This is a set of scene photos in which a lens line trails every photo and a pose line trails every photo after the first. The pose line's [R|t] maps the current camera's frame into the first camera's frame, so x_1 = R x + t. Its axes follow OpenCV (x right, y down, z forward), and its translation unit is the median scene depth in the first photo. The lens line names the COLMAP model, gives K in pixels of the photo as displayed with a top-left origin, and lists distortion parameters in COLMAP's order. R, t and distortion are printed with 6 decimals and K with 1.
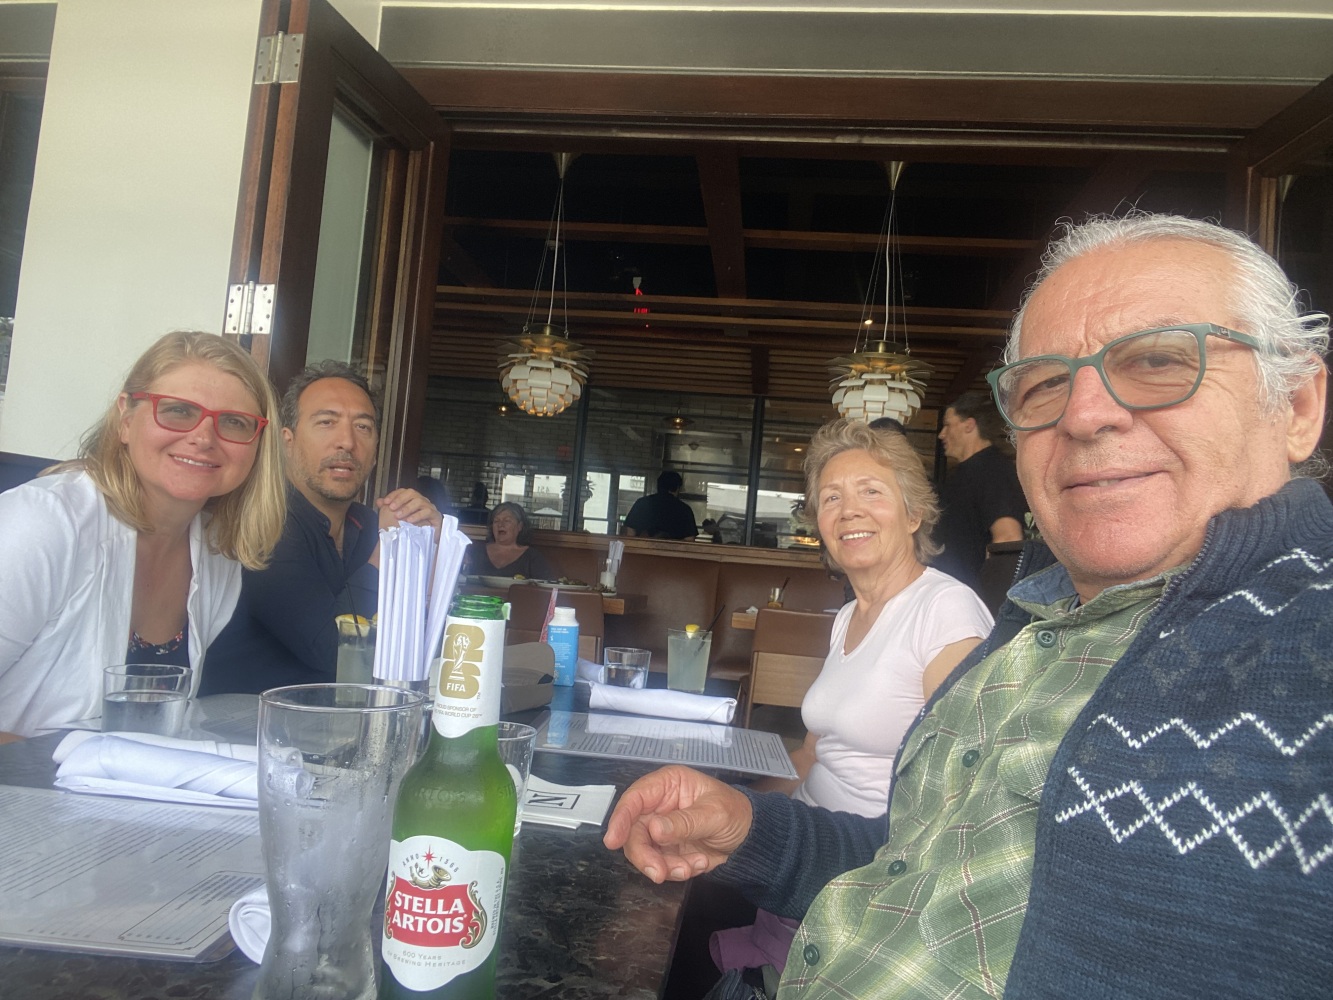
lens RADIAL K [[916.5, 0, 670.4], [0, 916.5, 502.2], [0, 0, 1]] dist [0.000227, 0.000652]
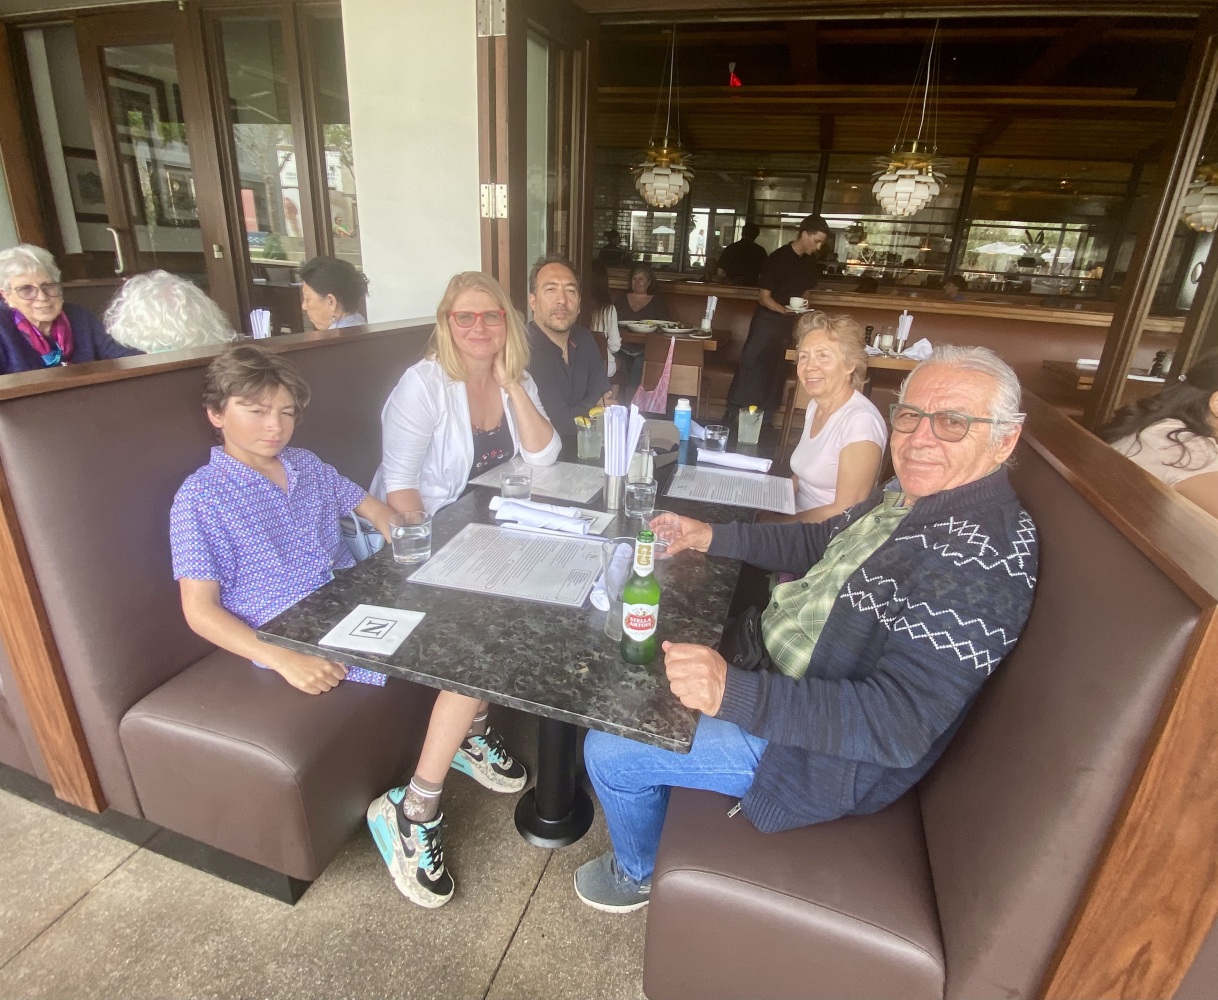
lens RADIAL K [[658.5, 0, 607.7], [0, 658.5, 495.0], [0, 0, 1]] dist [-0.038233, -0.000626]
pose [[0.978221, 0.046358, -0.202322, 0.008820], [0.043512, 0.907282, 0.418266, -0.168250], [0.202953, -0.417960, 0.885505, -0.188706]]
